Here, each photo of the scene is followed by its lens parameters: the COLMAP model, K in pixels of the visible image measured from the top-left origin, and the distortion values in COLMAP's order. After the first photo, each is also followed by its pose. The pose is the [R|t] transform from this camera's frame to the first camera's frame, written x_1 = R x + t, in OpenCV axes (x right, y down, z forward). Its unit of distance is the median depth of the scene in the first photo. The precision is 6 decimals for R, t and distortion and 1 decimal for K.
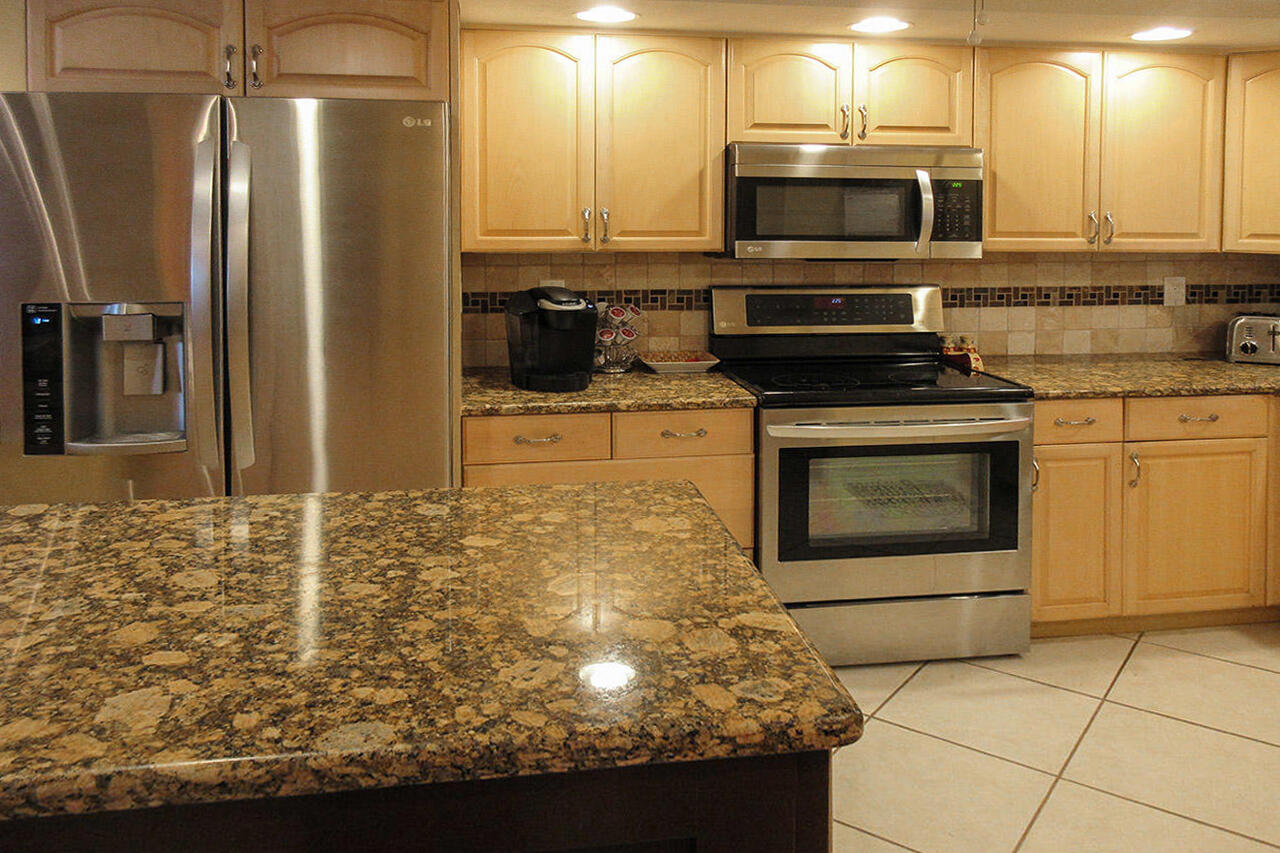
lens RADIAL K [[1003.4, 0, 640.0], [0, 1003.4, 426.5], [0, 0, 1]] dist [-0.025331, 0.002334]
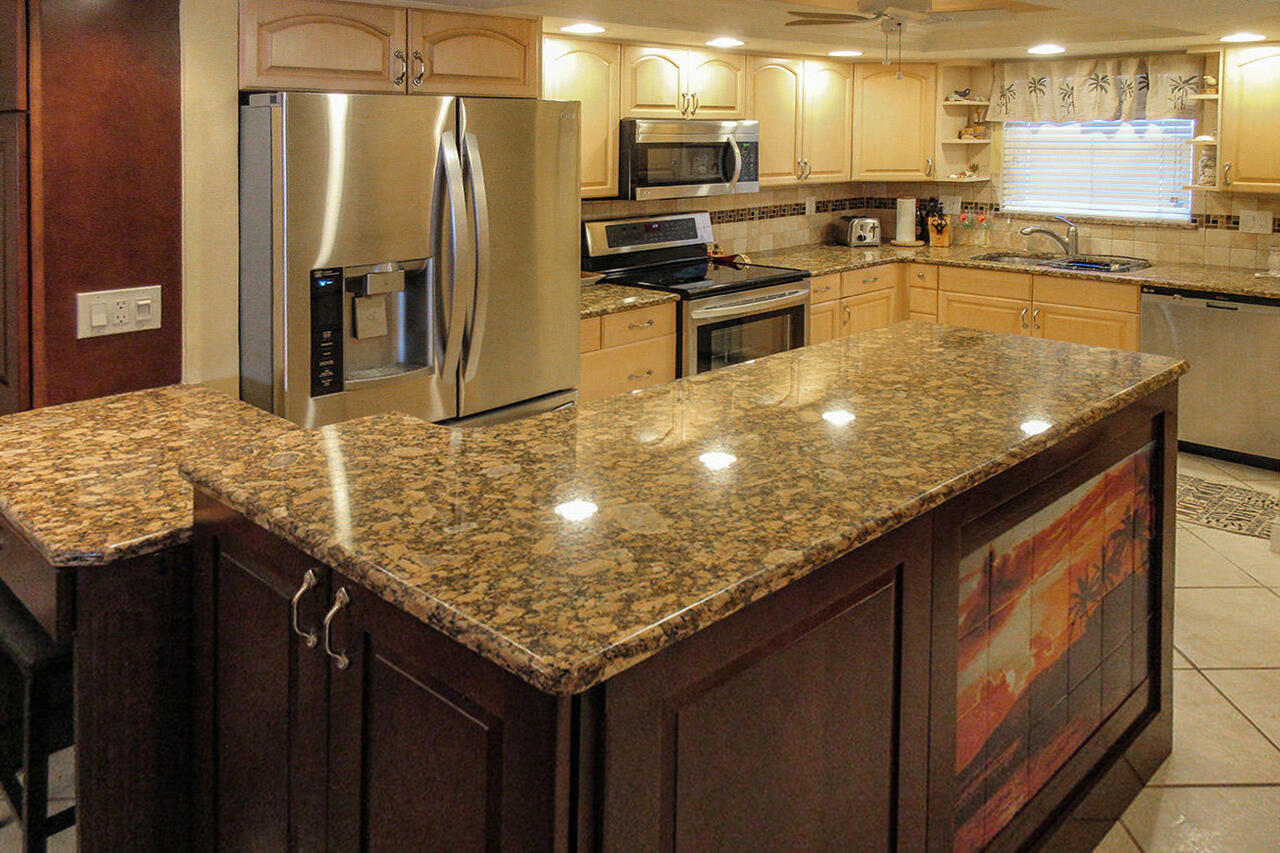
lens RADIAL K [[1003.4, 0, 640.0], [0, 1003.4, 426.5], [0, 0, 1]] dist [-0.025331, 0.002334]
pose [[0.793492, -0.180921, 0.581067, -0.789647], [0.134897, 0.983326, 0.121955, -0.023812], [-0.593442, -0.018386, 0.804667, -0.161467]]
